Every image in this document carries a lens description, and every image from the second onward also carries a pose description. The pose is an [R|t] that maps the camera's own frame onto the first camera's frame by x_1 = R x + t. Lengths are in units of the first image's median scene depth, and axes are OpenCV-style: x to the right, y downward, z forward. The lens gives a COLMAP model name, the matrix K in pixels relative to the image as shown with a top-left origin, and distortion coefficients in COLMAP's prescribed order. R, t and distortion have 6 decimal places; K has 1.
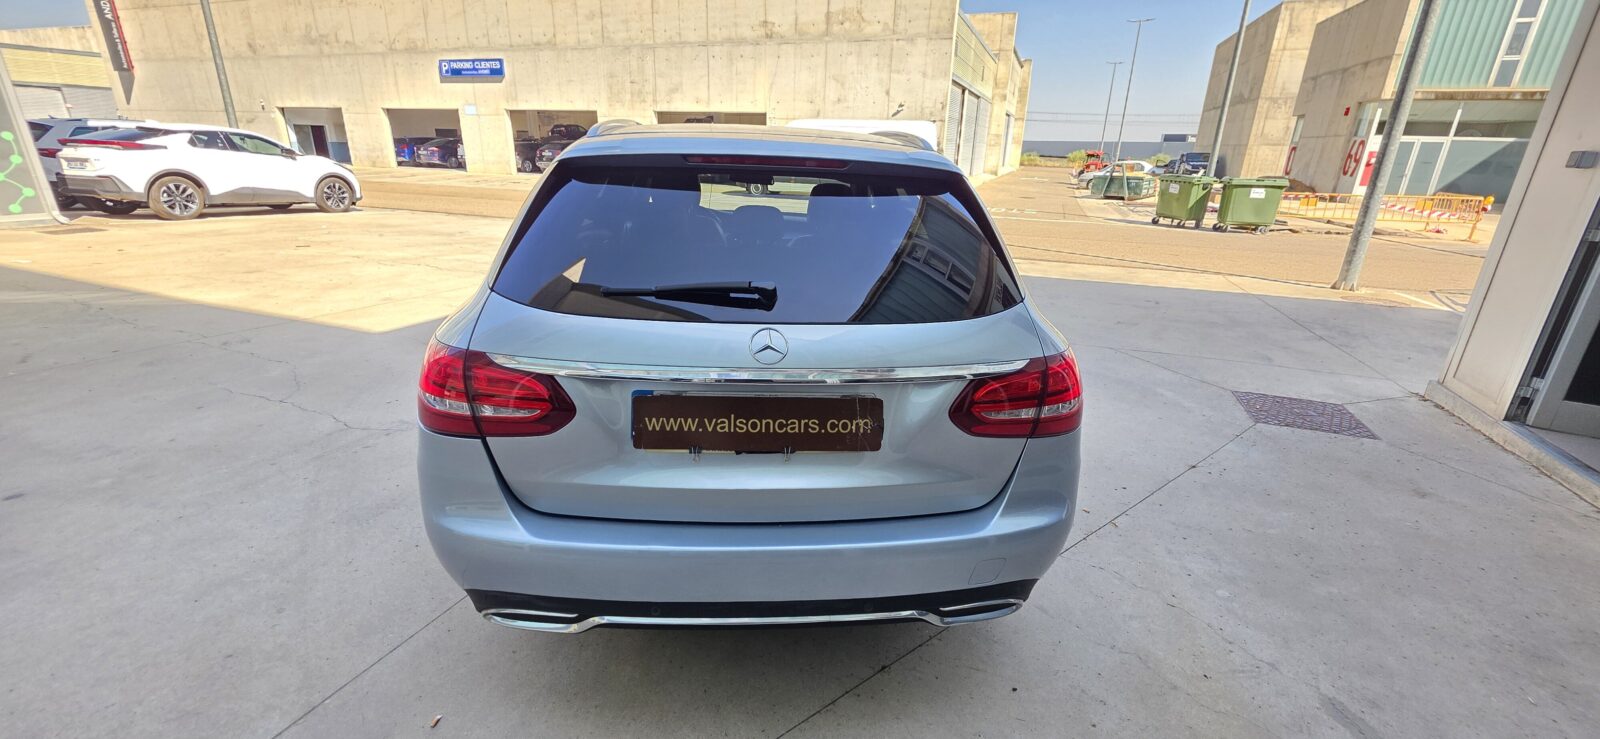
lens RADIAL K [[642.4, 0, 791.0], [0, 642.4, 361.4], [0, 0, 1]] dist [0.003014, -0.000719]
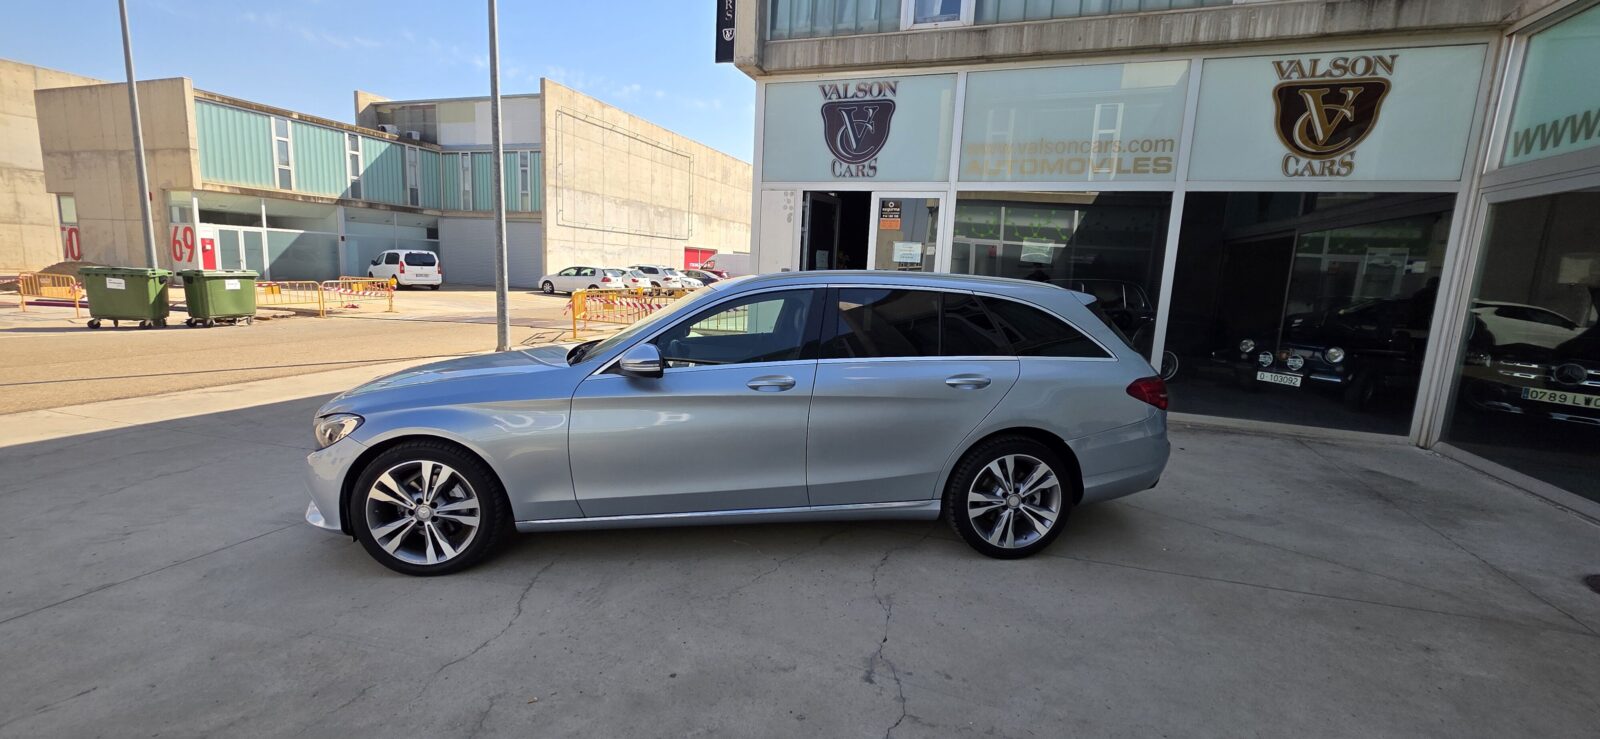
lens RADIAL K [[642.4, 0, 794.1], [0, 642.4, 366.3], [0, 0, 1]] dist [0.003014, -0.000719]
pose [[-0.032134, -0.175813, 0.983899, -0.168686], [0.279380, 0.943587, 0.177735, -0.051453], [-0.959643, 0.280593, 0.018798, 0.131496]]
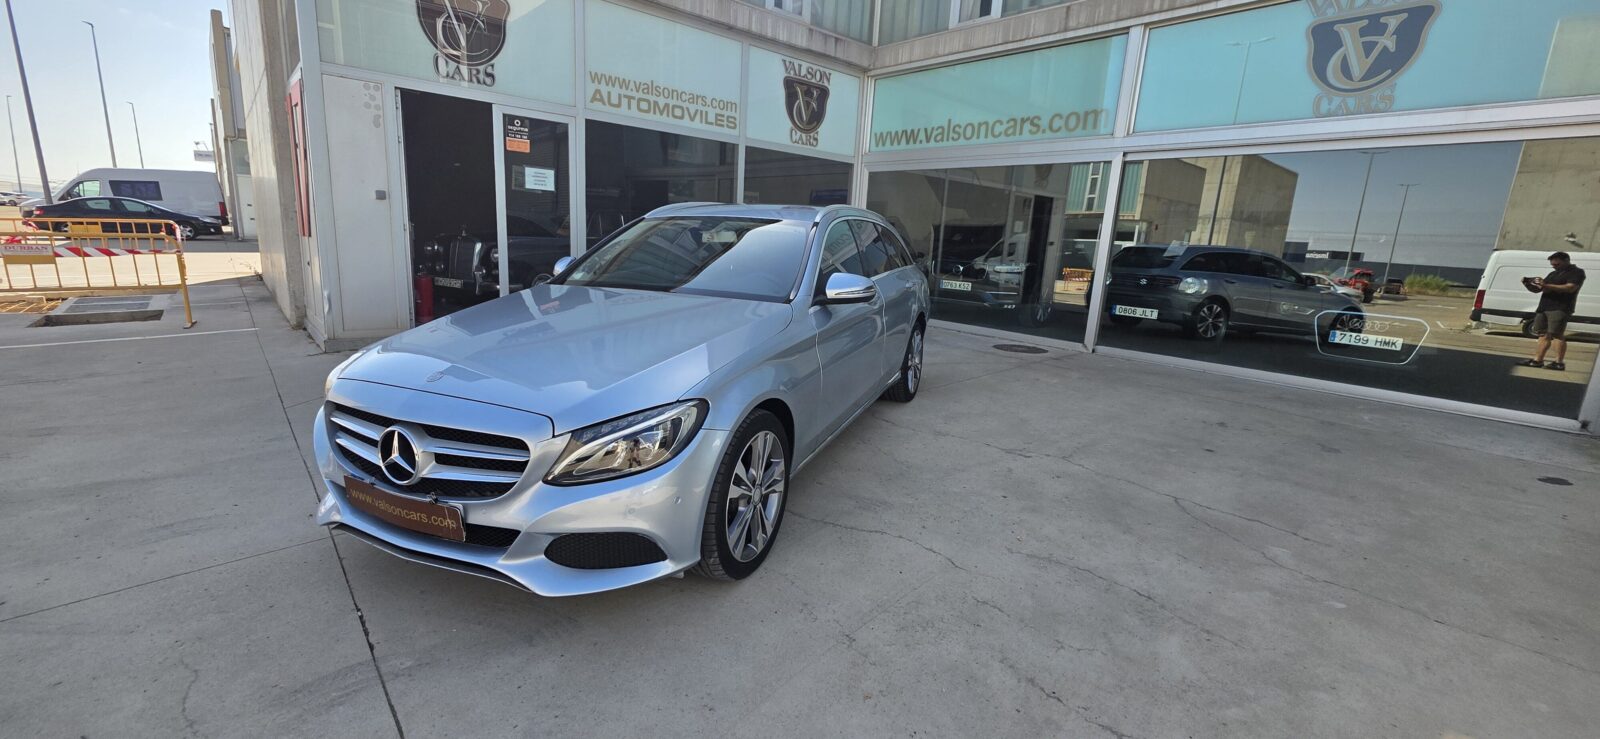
lens RADIAL K [[642.4, 0, 794.8], [0, 642.4, 369.6], [0, 0, 1]] dist [0.003014, -0.000719]
pose [[-0.891141, -0.161059, 0.424178, -0.095992], [0.074092, 0.870673, 0.486249, -0.089250], [-0.447636, 0.464745, -0.763960, 0.275003]]
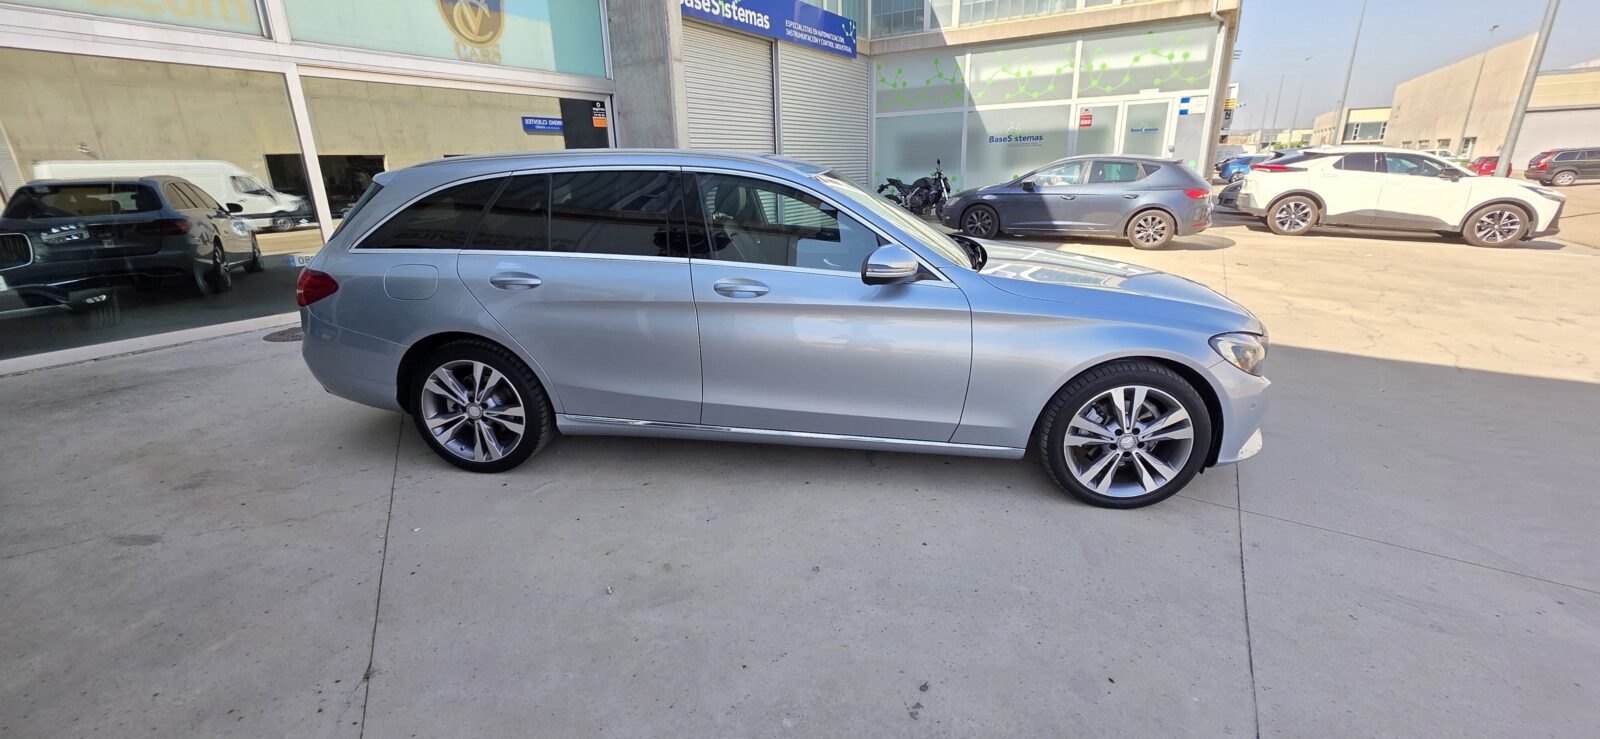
lens RADIAL K [[642.4, 0, 796.2], [0, 642.4, 365.3], [0, 0, 1]] dist [0.003014, -0.000719]
pose [[-0.174986, 0.270491, -0.946686, 0.131664], [-0.297514, 0.902046, 0.312729, -0.050858], [0.938544, 0.336375, -0.077370, 0.166547]]
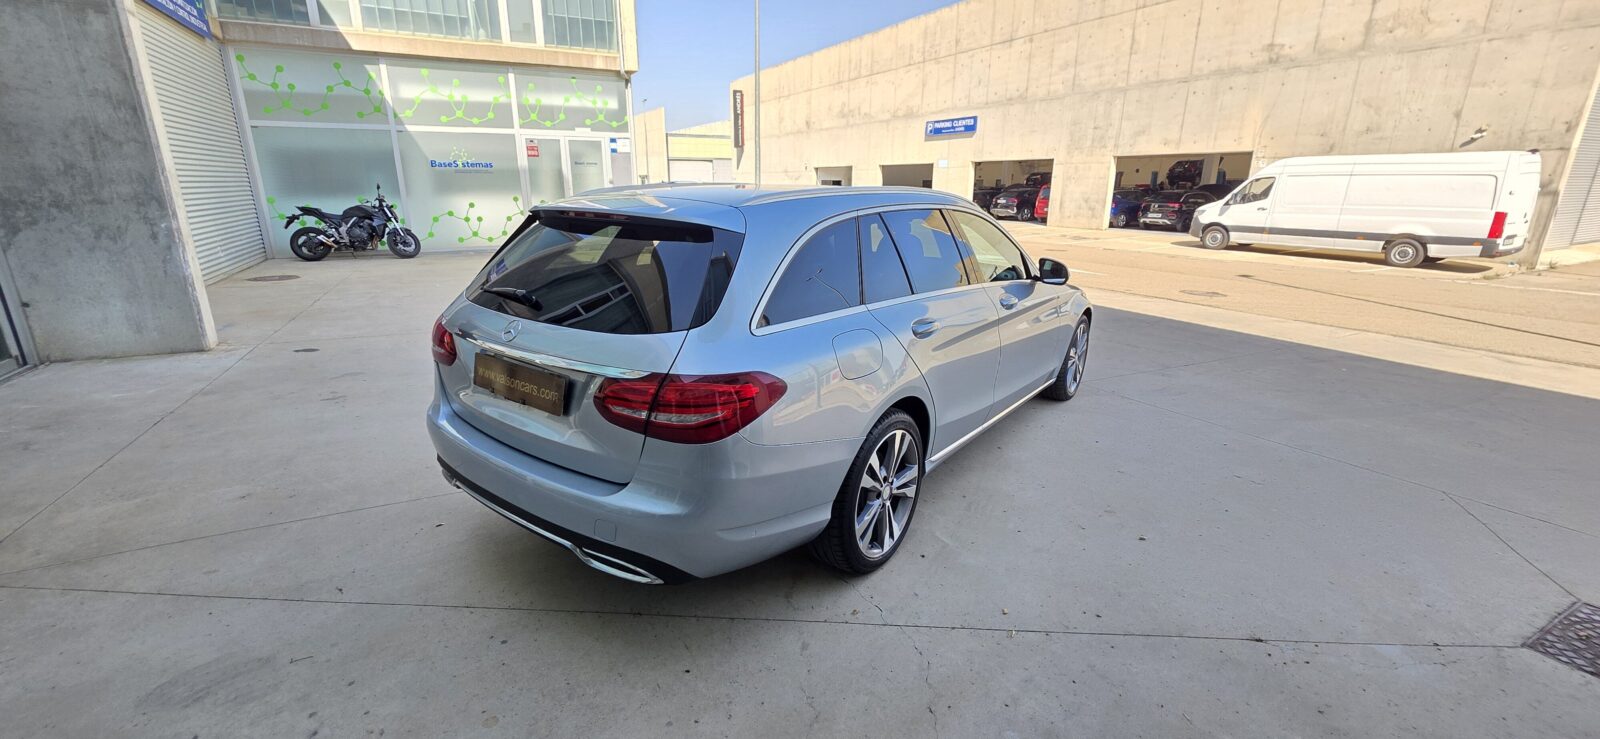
lens RADIAL K [[642.4, 0, 791.4], [0, 642.4, 368.6], [0, 0, 1]] dist [0.003014, -0.000719]
pose [[0.759232, 0.157995, -0.631351, 0.079735], [-0.193760, 0.980969, 0.012480, -0.004821], [0.621307, 0.112855, 0.775397, 0.011983]]
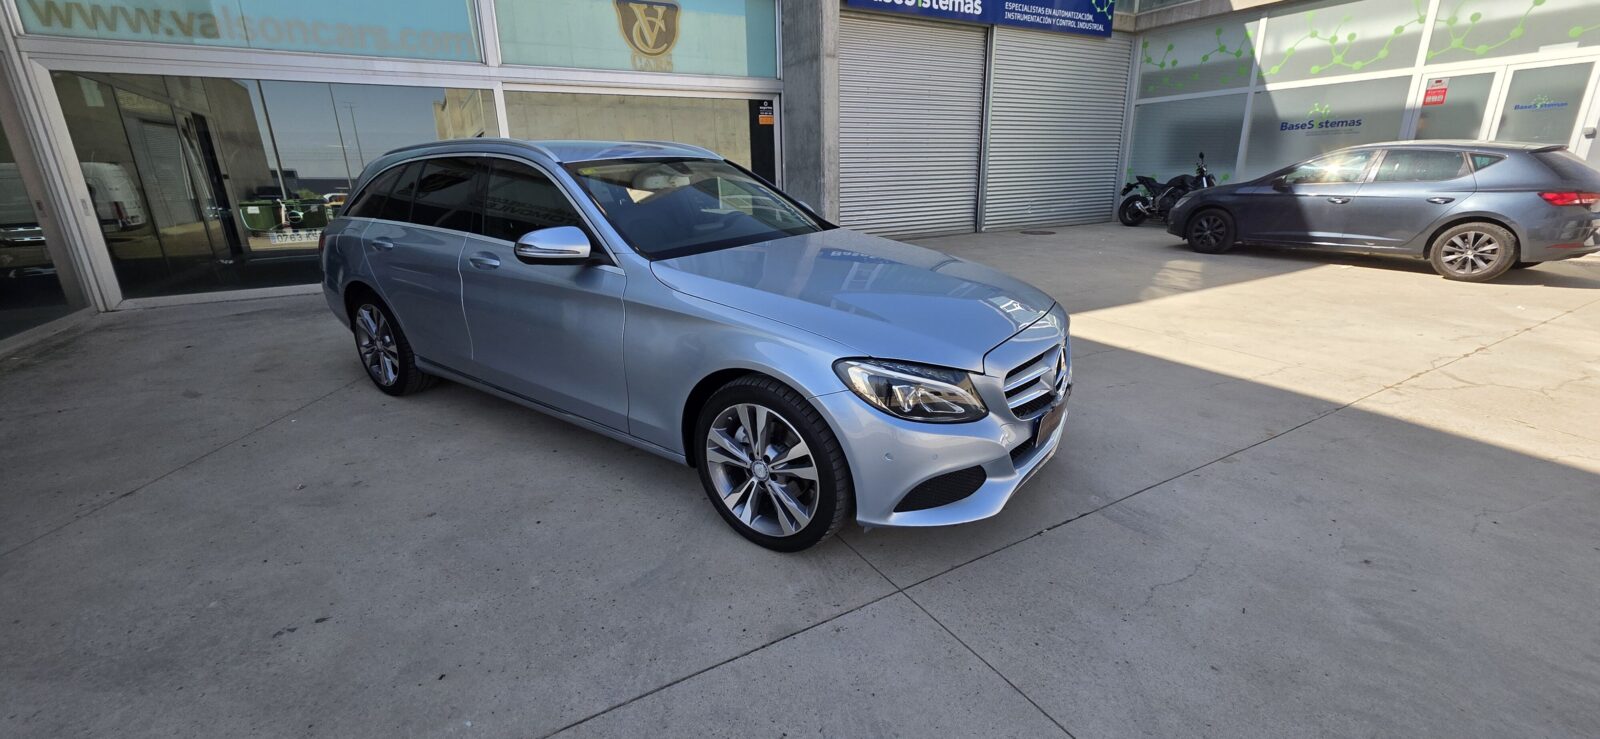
lens RADIAL K [[642.4, 0, 796.3], [0, 642.4, 366.3], [0, 0, 1]] dist [0.003014, -0.000719]
pose [[-0.618391, 0.214218, -0.756111, 0.086314], [-0.247014, 0.860385, 0.445782, -0.077490], [0.746041, 0.462437, -0.479140, 0.256583]]
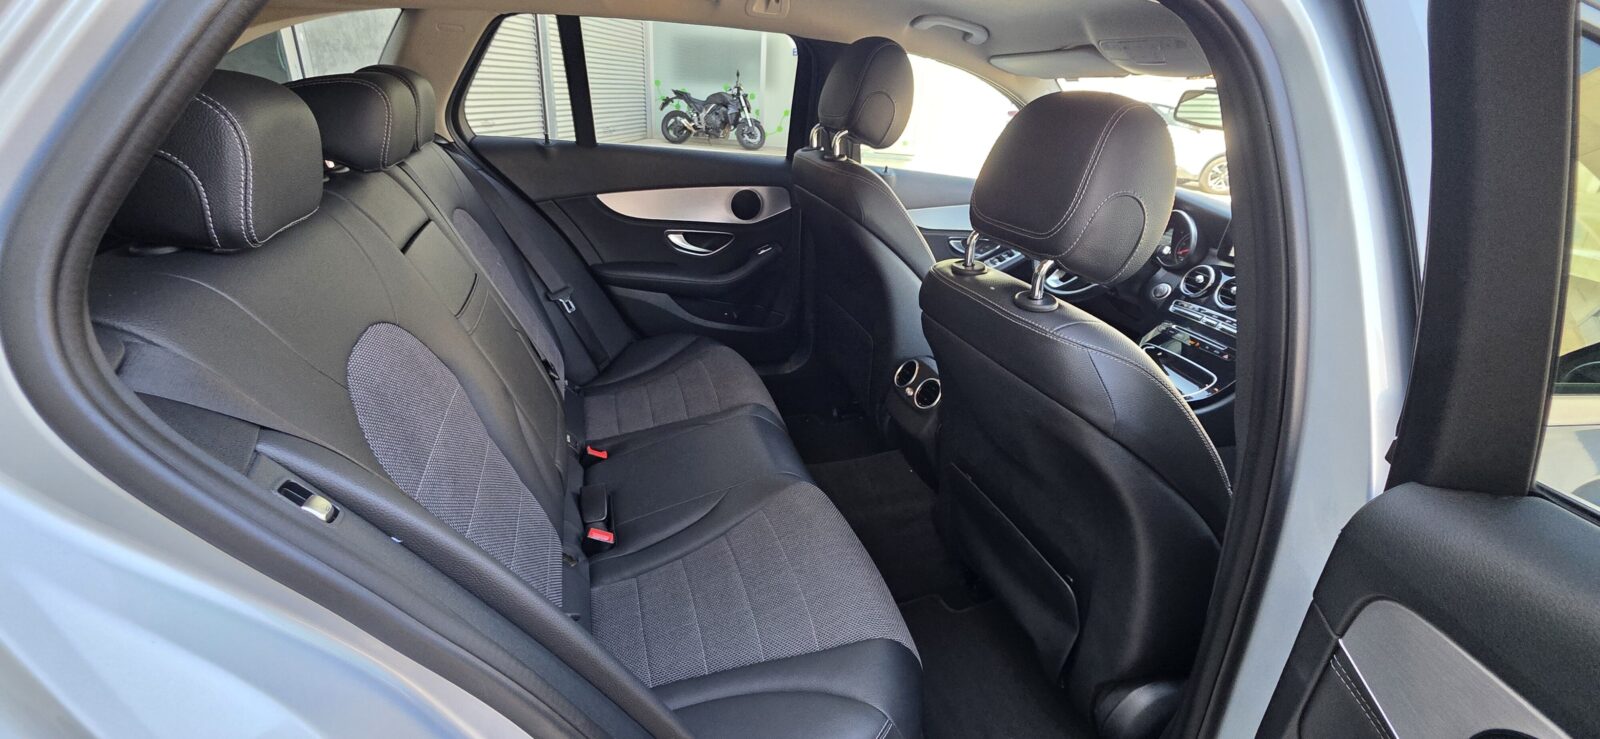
lens RADIAL K [[642.4, 0, 791.2], [0, 642.4, 366.7], [0, 0, 1]] dist [0.003014, -0.000719]
pose [[0.241302, 0.375635, -0.894803, 0.039435], [-0.359333, 0.891096, 0.277177, -0.025220], [0.901473, 0.254649, 0.350002, 0.102911]]
